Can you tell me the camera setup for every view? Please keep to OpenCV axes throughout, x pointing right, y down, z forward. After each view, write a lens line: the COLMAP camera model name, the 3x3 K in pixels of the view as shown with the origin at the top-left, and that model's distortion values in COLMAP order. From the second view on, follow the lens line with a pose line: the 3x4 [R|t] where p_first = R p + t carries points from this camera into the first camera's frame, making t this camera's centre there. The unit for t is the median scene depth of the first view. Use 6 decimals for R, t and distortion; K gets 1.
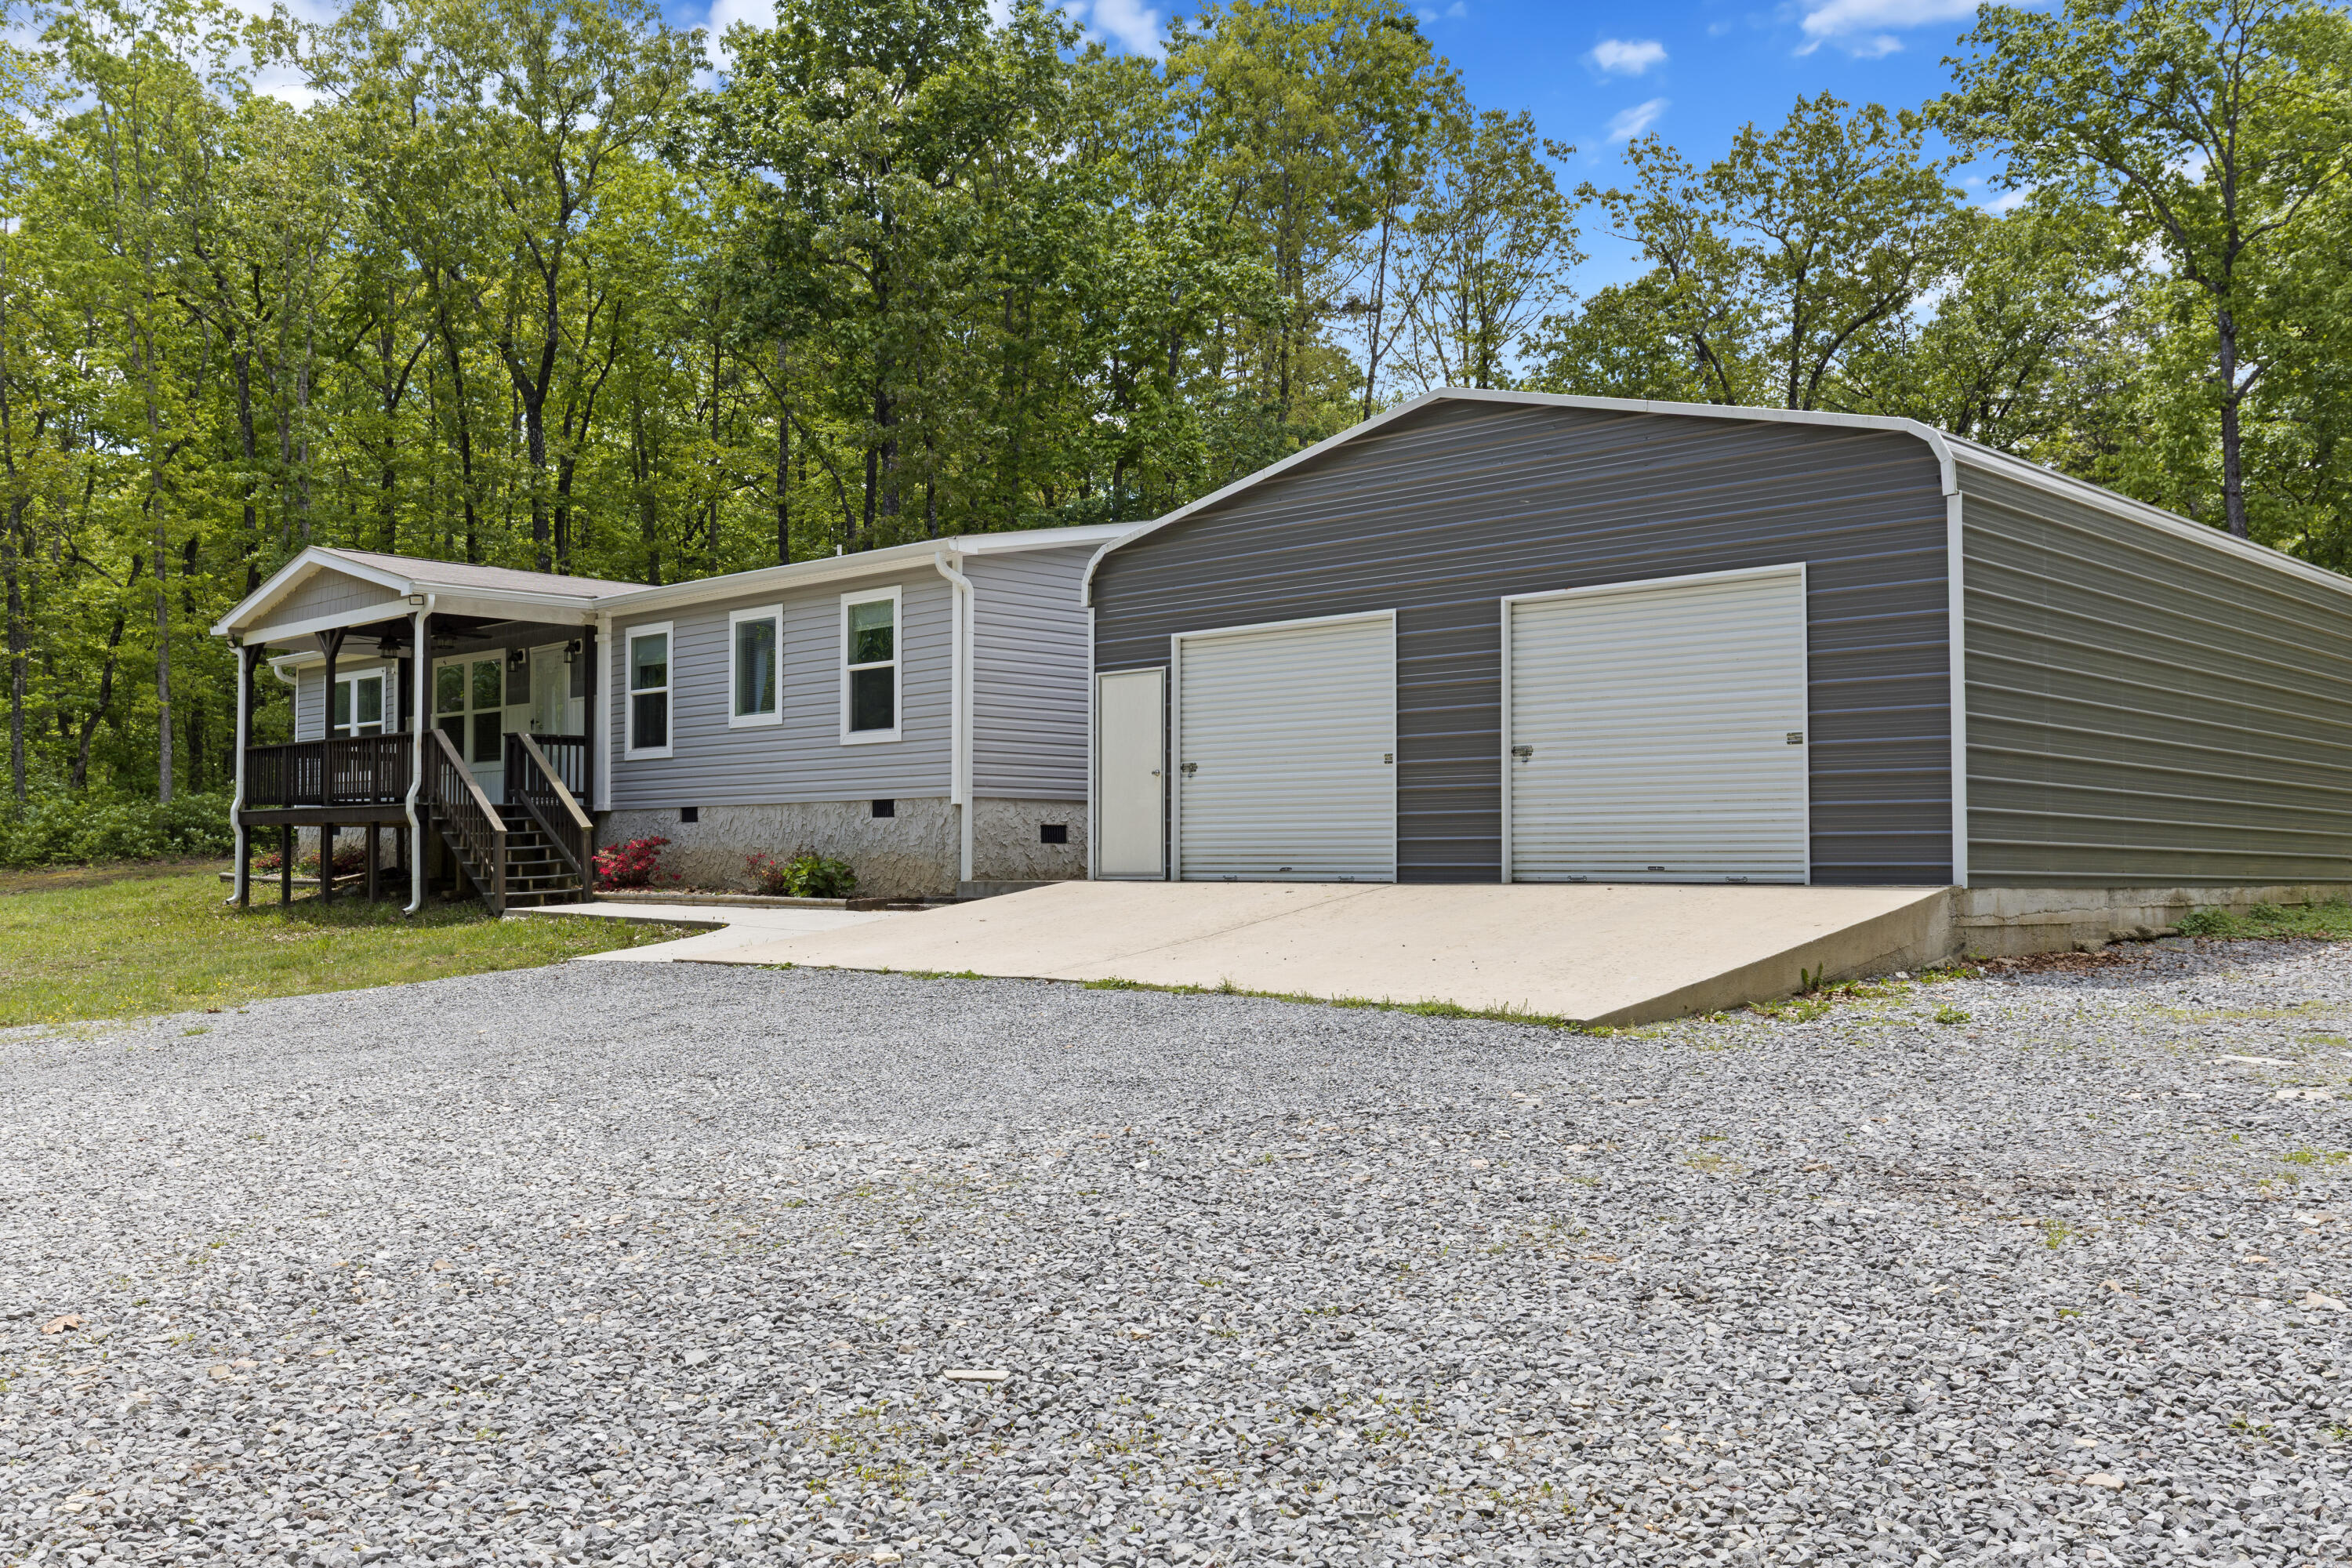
lens RADIAL K [[2093.2, 0, 1175.5], [0, 2093.2, 769.6], [0, 0, 1]] dist [-0.006715, -0.001021]
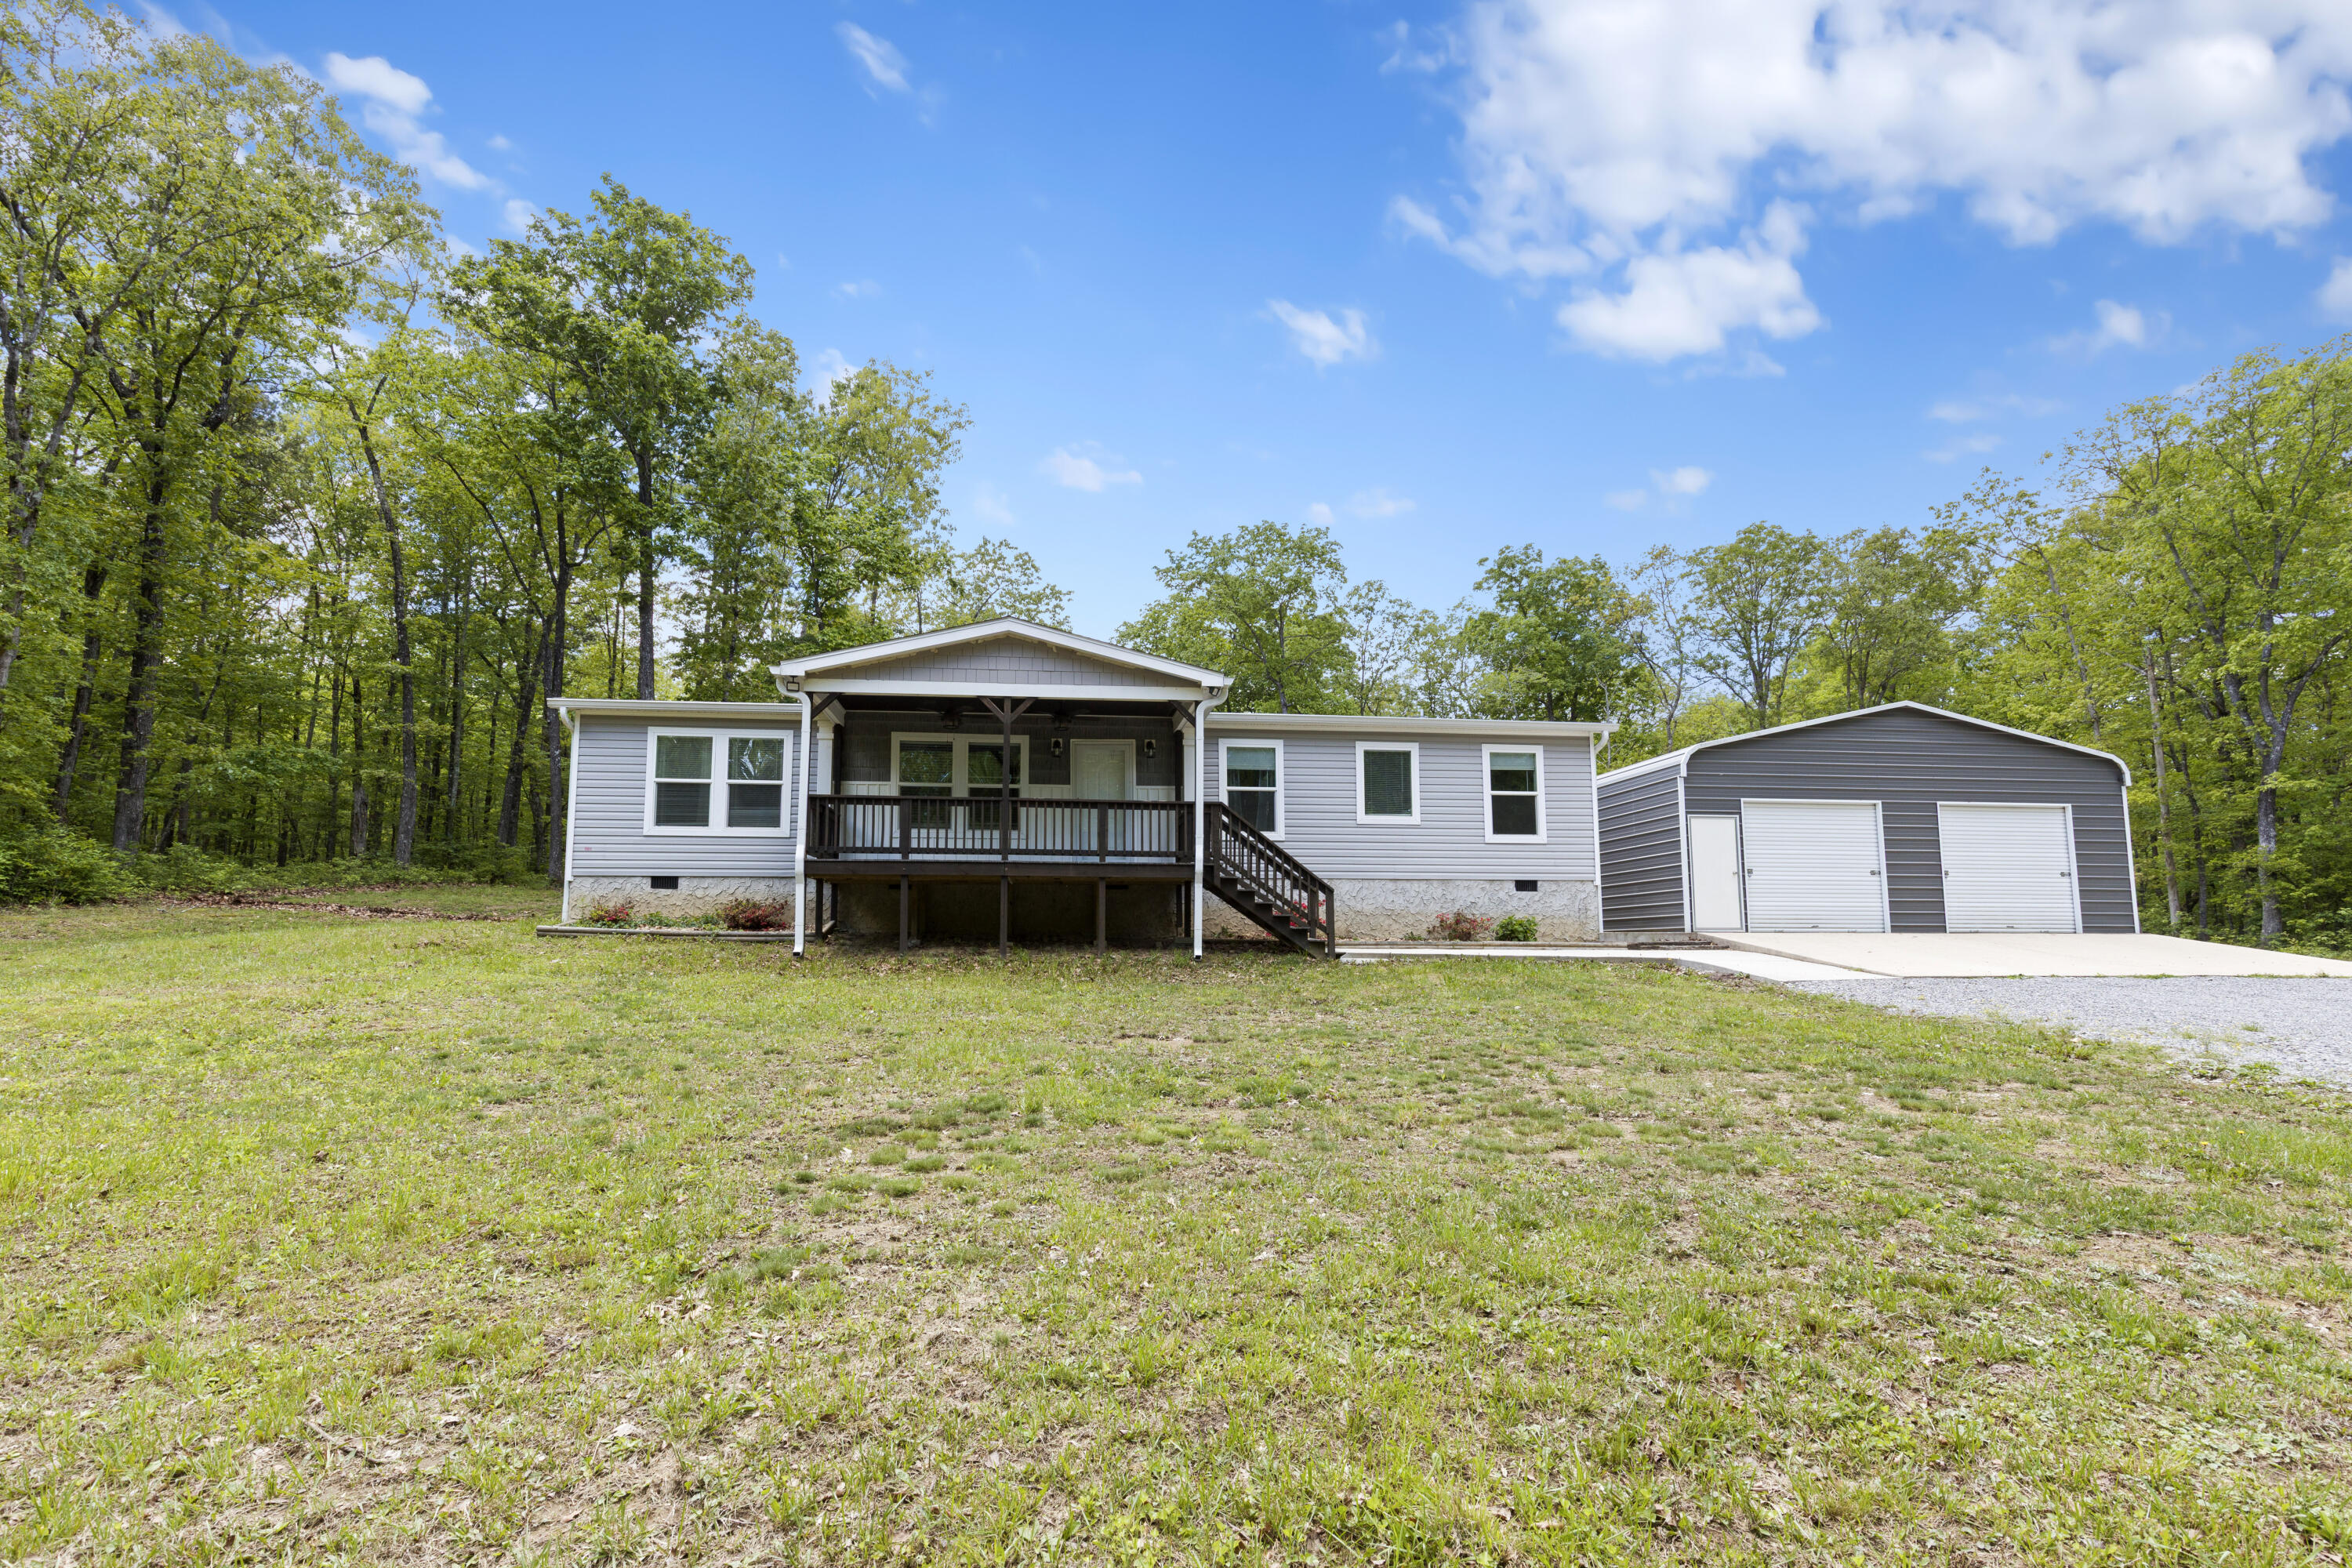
lens RADIAL K [[1089.4, 0, 1168.1], [0, 1089.4, 847.0], [0, 0, 1]] dist [-0.000518, 0.000586]
pose [[0.629383, 0.082818, 0.772670, -1.037340], [-0.035678, 0.996336, -0.077730, 0.069200], [-0.776276, 0.021355, 0.630031, 0.775155]]
